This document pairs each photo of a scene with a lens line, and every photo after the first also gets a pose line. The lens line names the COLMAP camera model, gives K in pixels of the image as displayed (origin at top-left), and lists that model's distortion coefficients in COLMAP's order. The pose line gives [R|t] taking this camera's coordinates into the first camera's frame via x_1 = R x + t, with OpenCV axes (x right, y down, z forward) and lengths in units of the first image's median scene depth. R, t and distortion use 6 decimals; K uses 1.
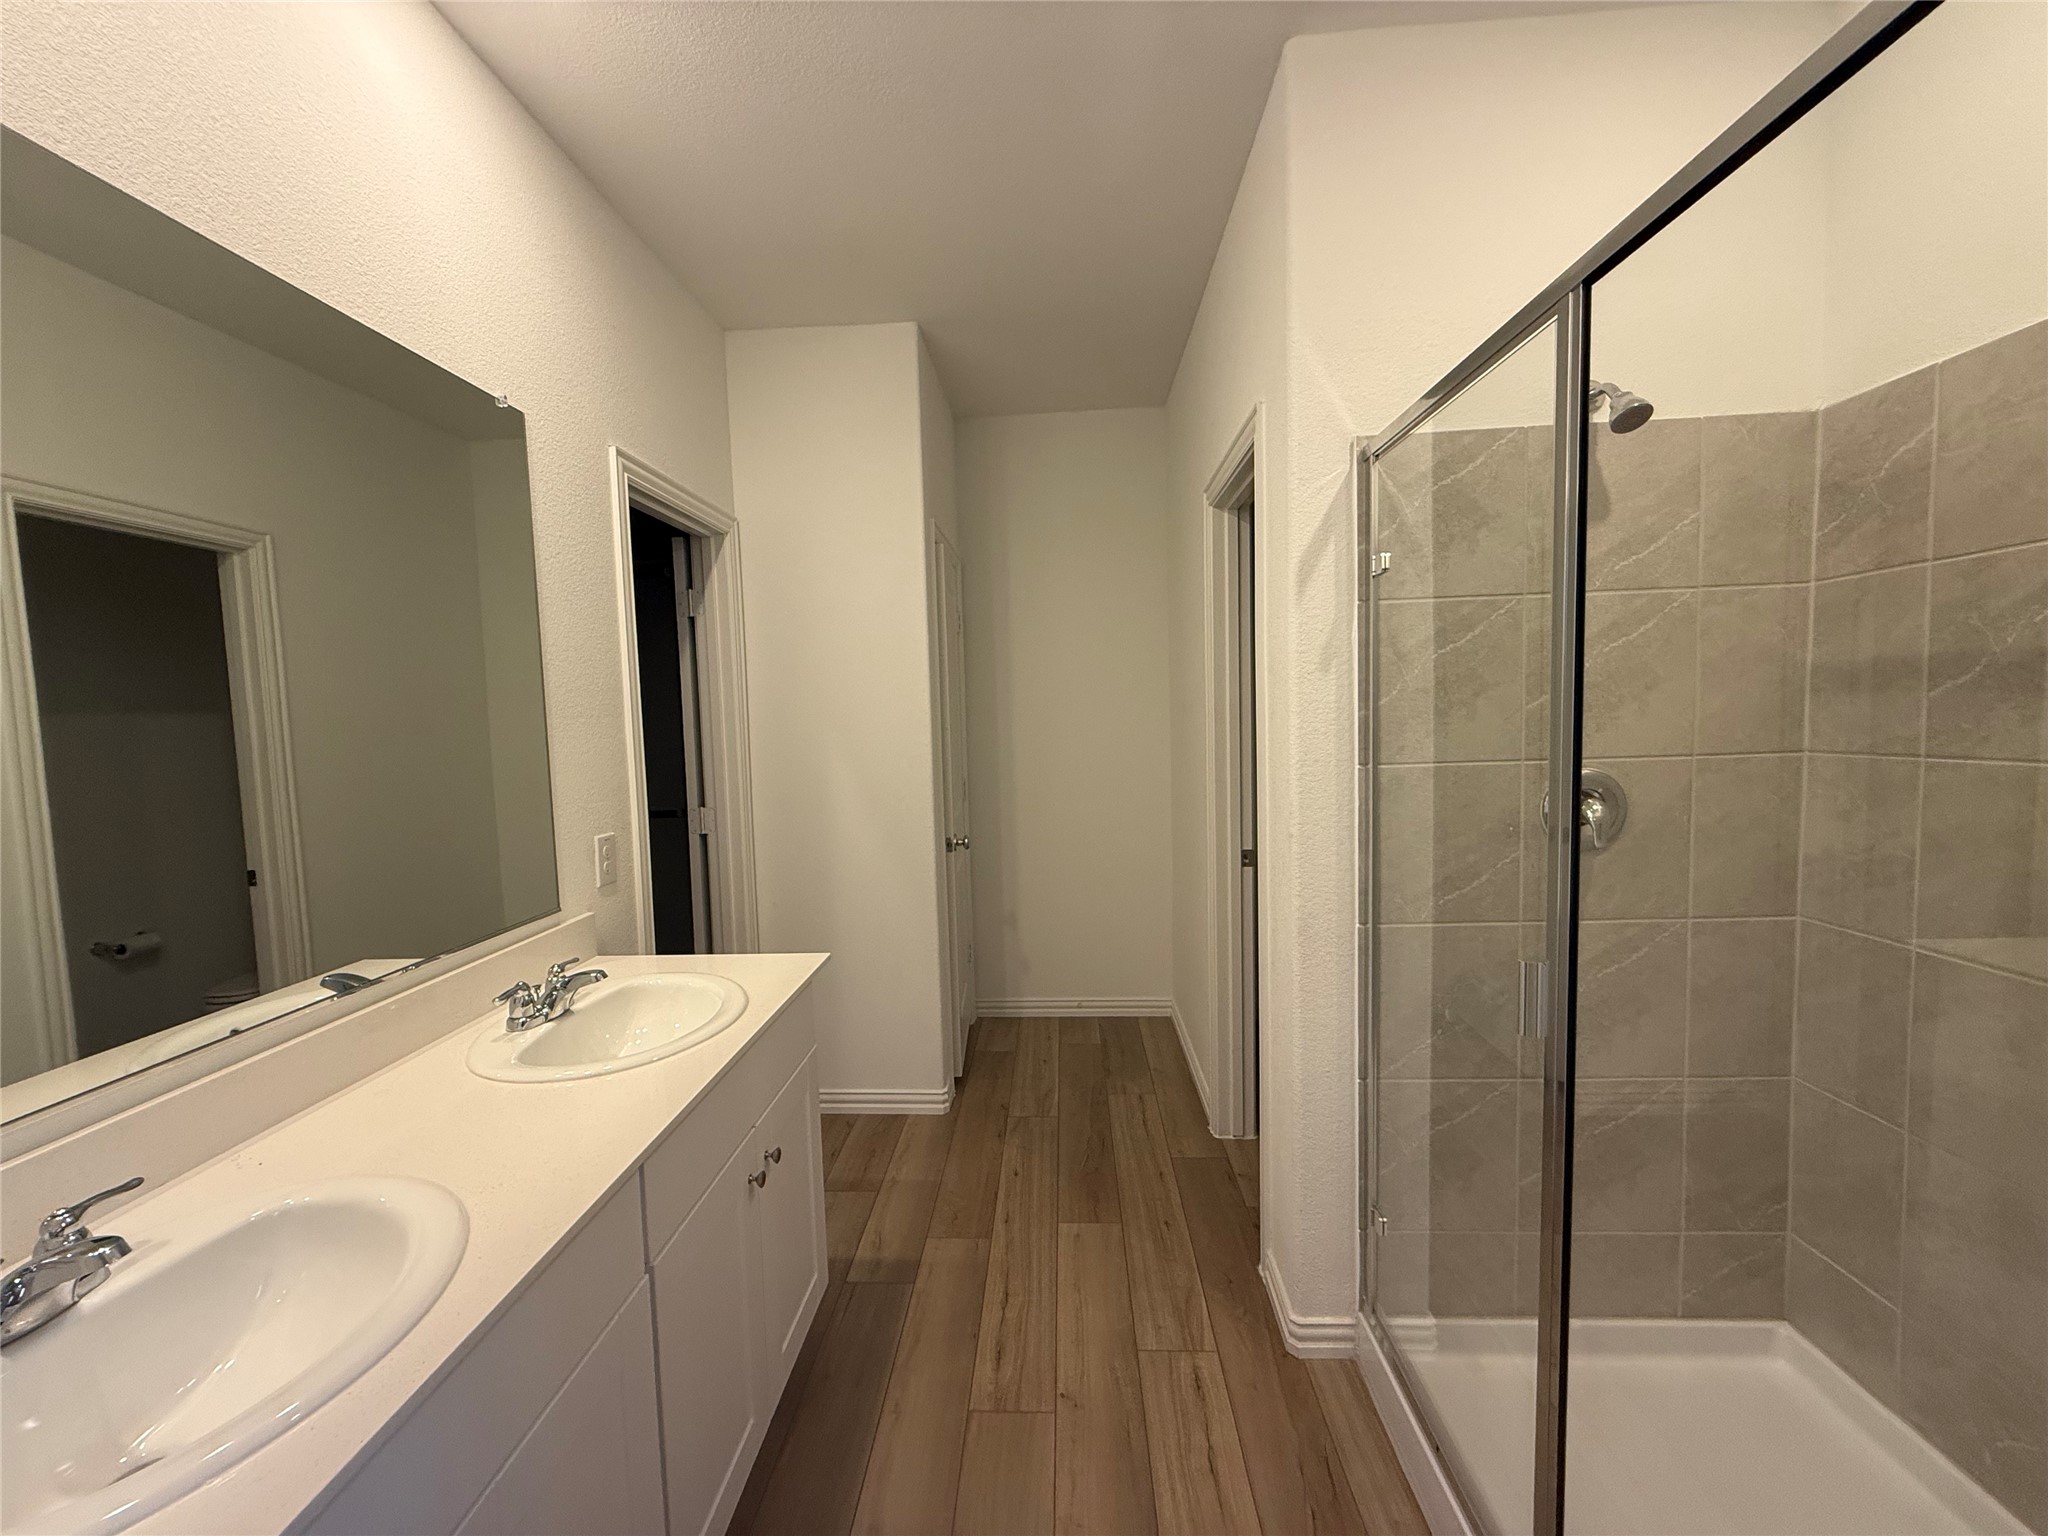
lens RADIAL K [[804.0, 0, 1026.8], [0, 804.0, 769.4], [0, 0, 1]] dist [-0.001616, 0.000495]
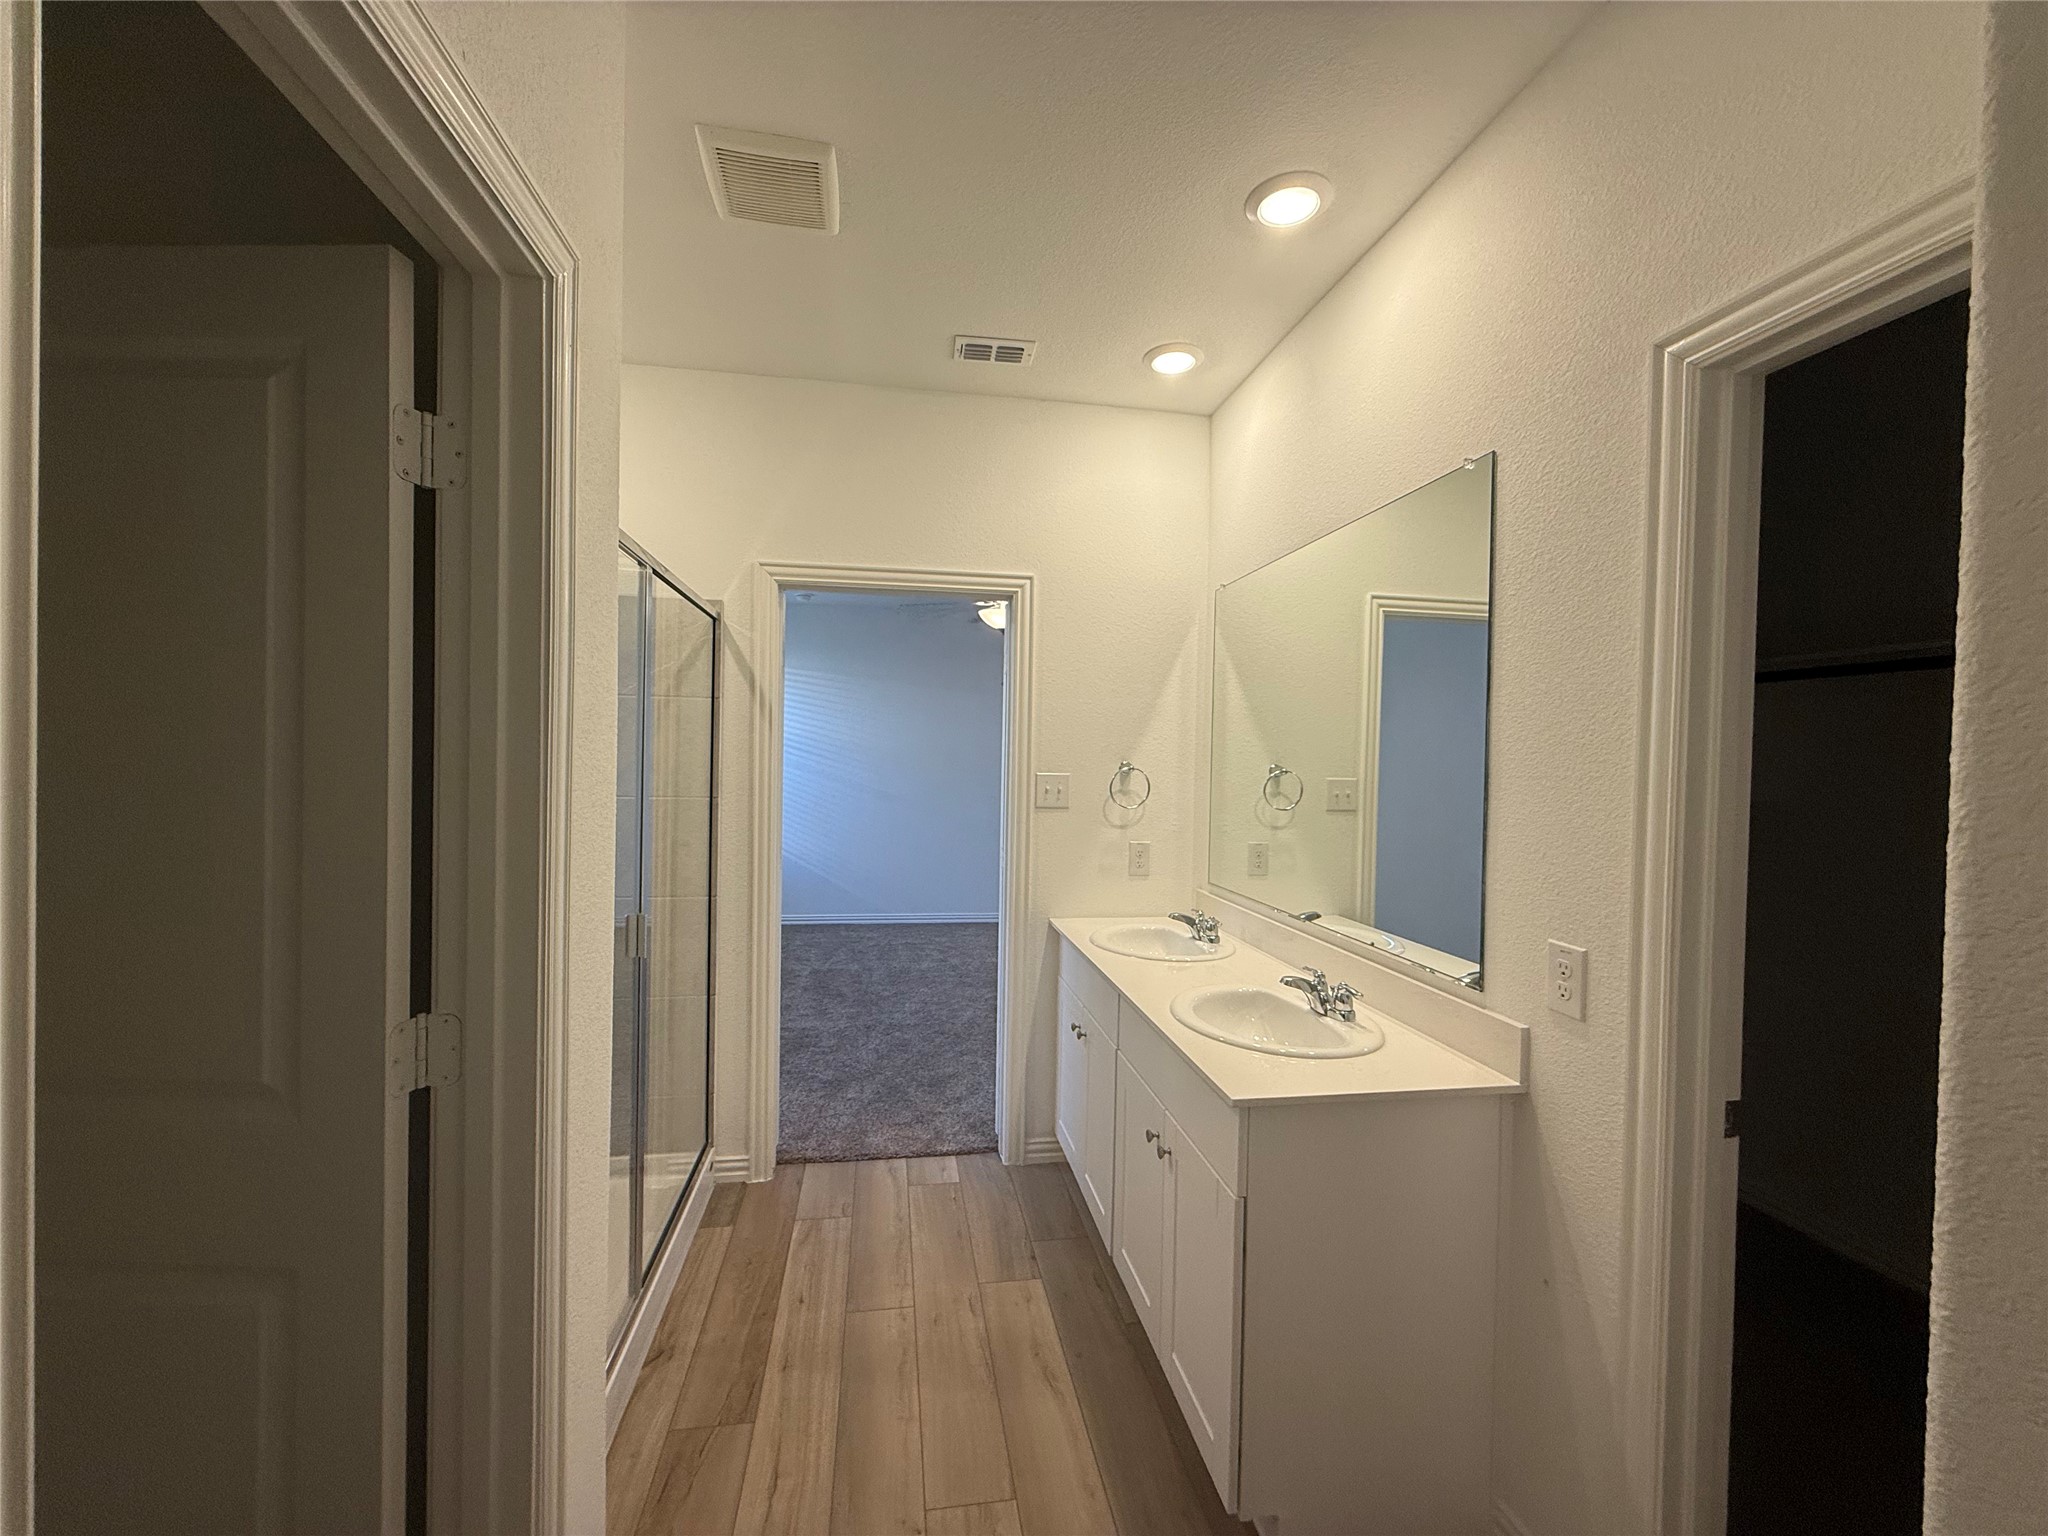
lens RADIAL K [[804.0, 0, 1023.9], [0, 804.0, 768.7], [0, 0, 1]] dist [-0.001616, 0.000495]
pose [[-0.977207, 0.013303, -0.211869, 0.118409], [-0.005982, 0.995913, 0.090122, -0.171819], [0.212202, 0.089336, -0.973134, 1.982385]]
